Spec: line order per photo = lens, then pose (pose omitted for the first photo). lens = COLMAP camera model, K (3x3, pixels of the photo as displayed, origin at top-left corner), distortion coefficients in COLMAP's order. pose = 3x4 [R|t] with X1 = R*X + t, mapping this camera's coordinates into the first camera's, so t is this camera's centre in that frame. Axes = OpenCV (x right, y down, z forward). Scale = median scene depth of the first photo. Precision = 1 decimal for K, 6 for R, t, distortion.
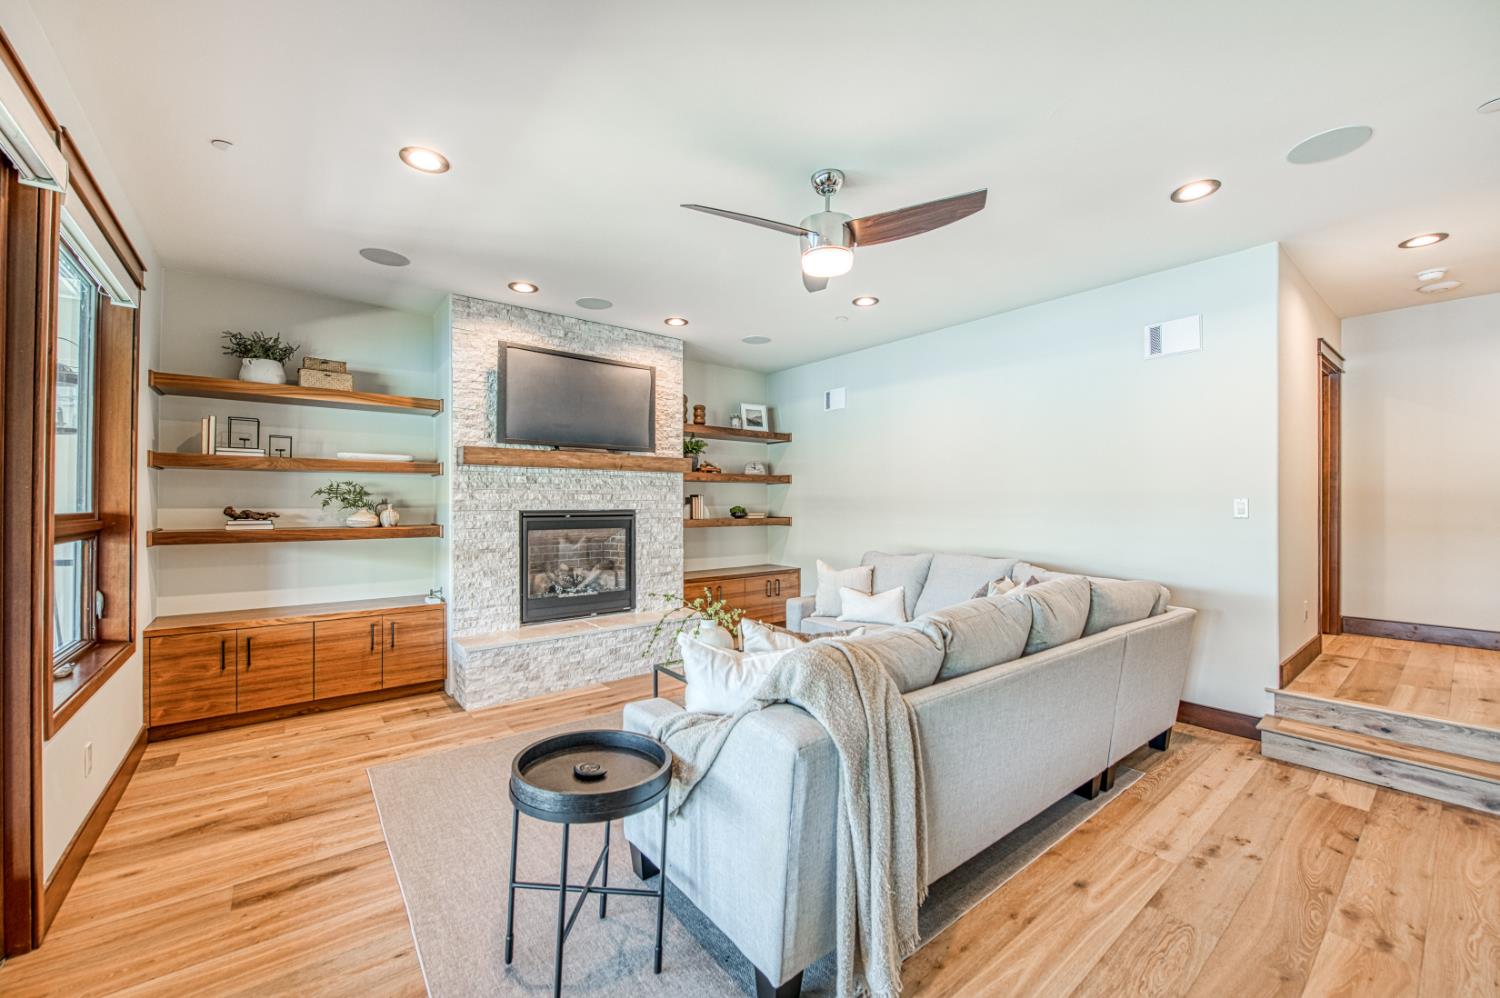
lens RADIAL K [[597.9, 0, 766.0], [0, 597.9, 501.4], [0, 0, 1]] dist [-0.002042, -0.000275]
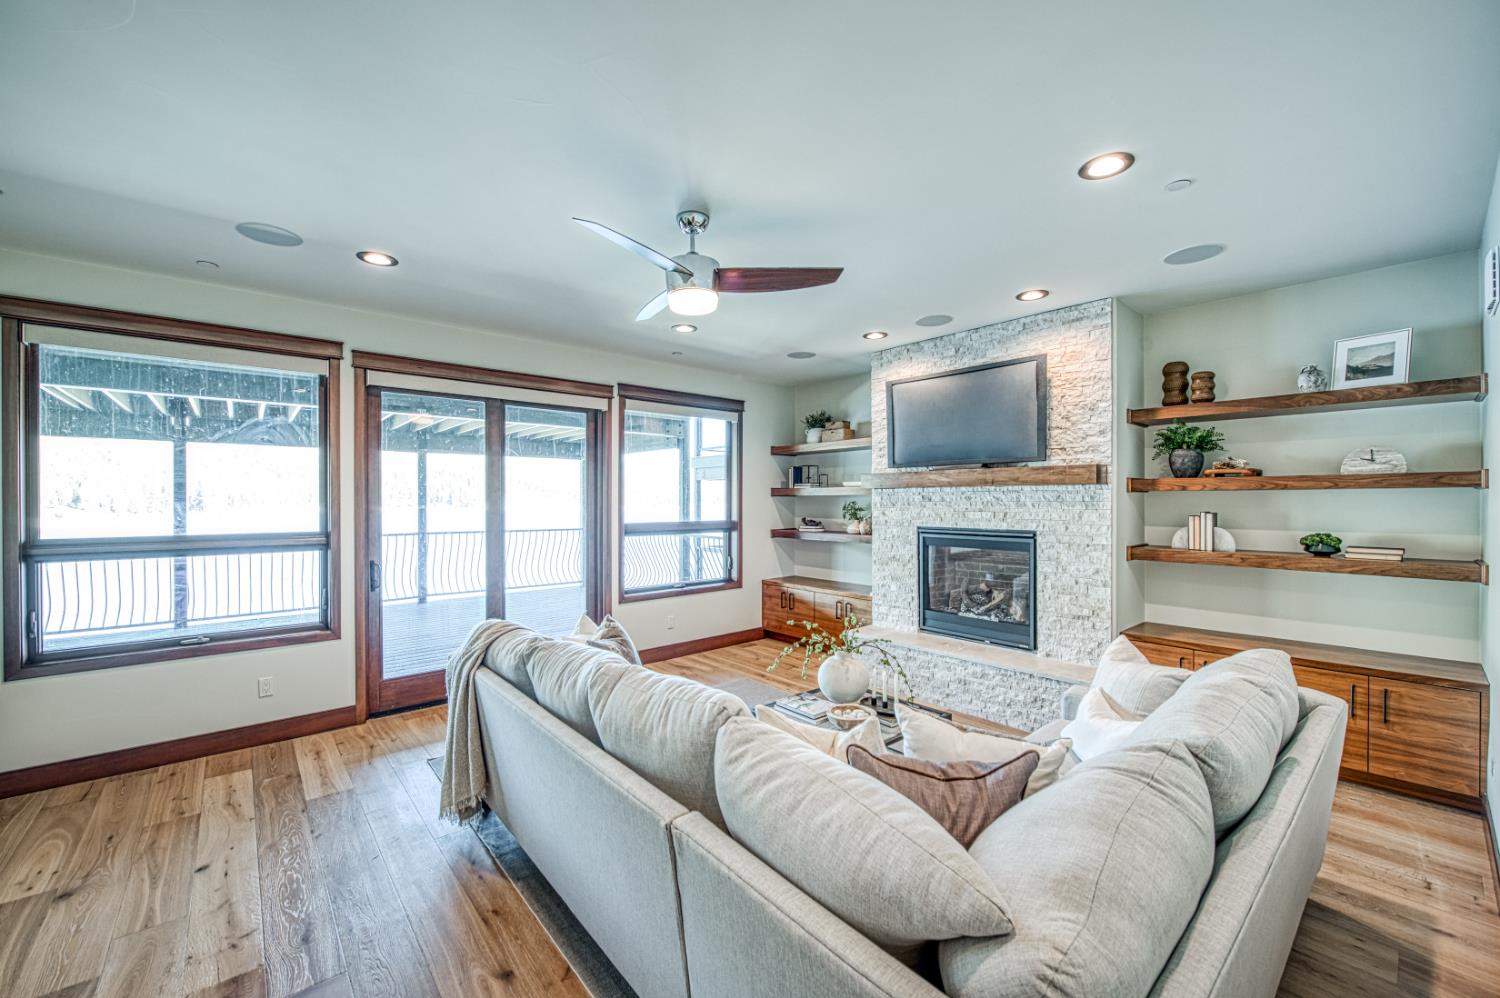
lens RADIAL K [[617.0, 0, 747.2], [0, 617.0, 501.7], [0, 0, 1]] dist [-0.000257, -0.000174]
pose [[0.005456, 0.005245, -0.999971, 0.730126], [0.005903, 0.999969, 0.005278, -0.038877], [0.999968, -0.005932, 0.005425, 0.682079]]
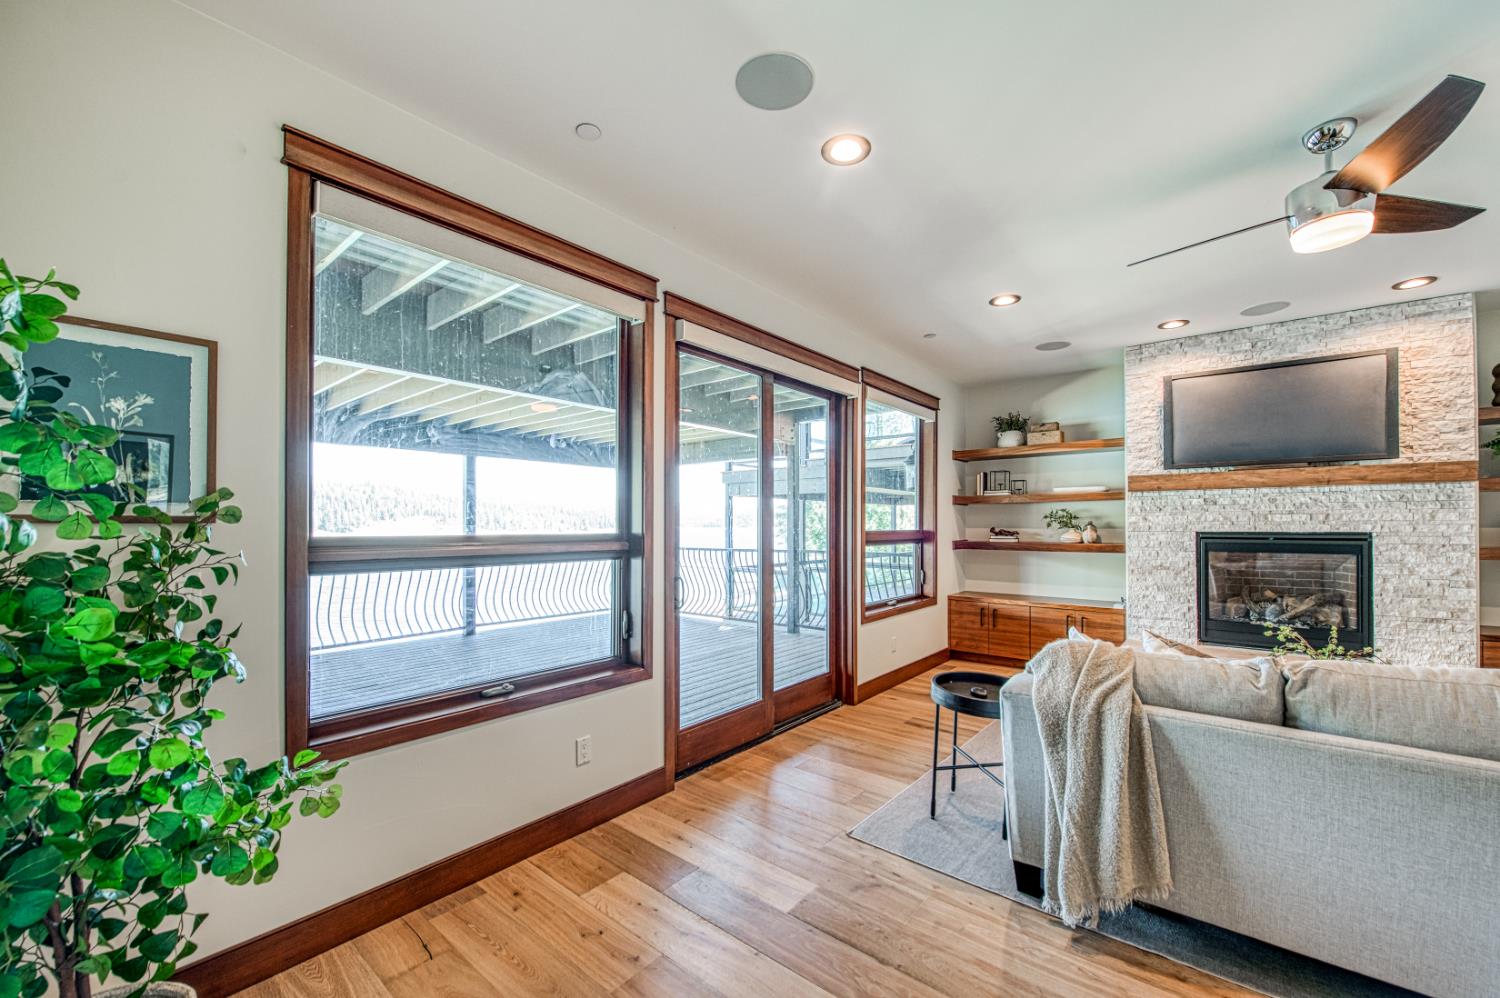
lens RADIAL K [[609.2, 0, 745.4], [0, 609.2, 522.2], [0, 0, 1]] dist [-0.002851, -0.004103]
pose [[0.186213, -0.005144, -0.982496, 0.480113], [0.004628, 0.999980, -0.004358, -0.000522], [0.982498, -0.003735, 0.186233, 0.035127]]
